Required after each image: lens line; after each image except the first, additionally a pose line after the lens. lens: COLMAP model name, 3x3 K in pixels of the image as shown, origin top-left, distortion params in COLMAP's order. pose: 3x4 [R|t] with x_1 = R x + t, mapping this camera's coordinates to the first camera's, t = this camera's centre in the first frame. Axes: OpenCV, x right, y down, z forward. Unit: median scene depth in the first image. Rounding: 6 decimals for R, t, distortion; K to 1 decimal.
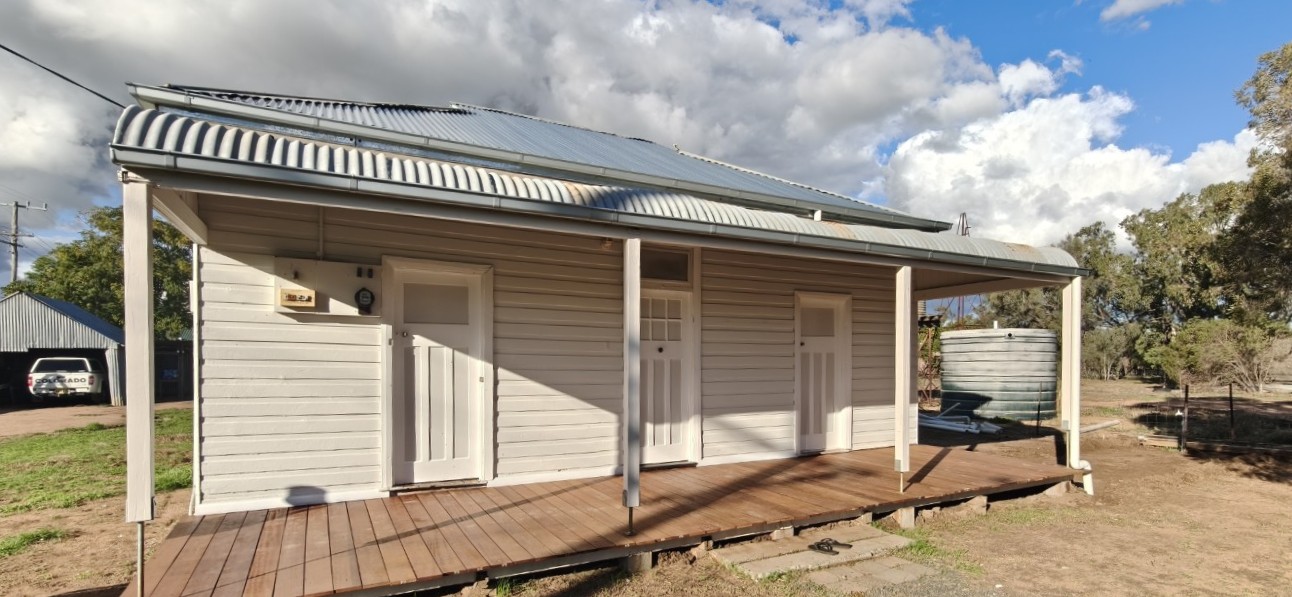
lens RADIAL K [[606.4, 0, 653.9], [0, 606.4, 369.2], [0, 0, 1]] dist [0.000821, 0.000673]
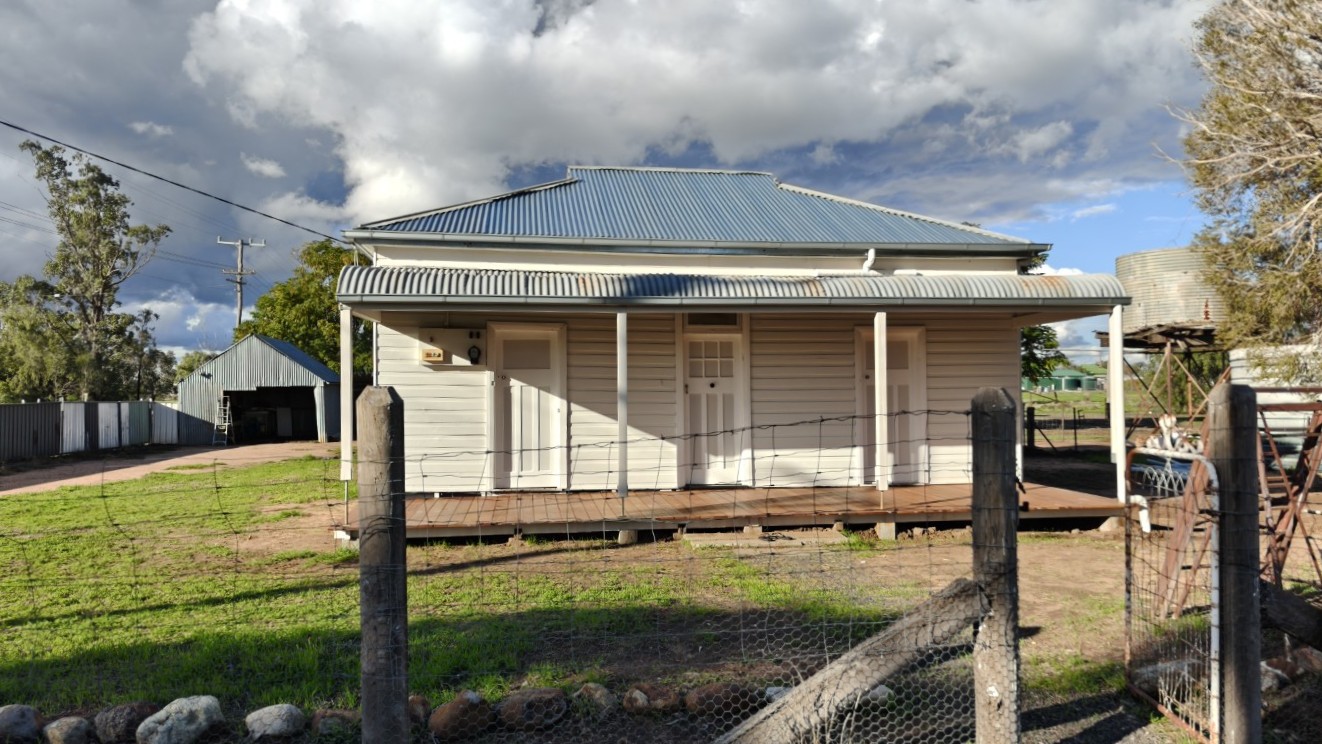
lens RADIAL K [[896.2, 0, 662.3], [0, 896.2, 375.9], [0, 0, 1]] dist [0.008828, -0.009171]
pose [[0.936872, -0.016807, -0.349268, 0.517664], [0.005617, 0.999439, -0.033027, 0.005533], [0.349627, 0.028980, 0.936441, -0.626334]]
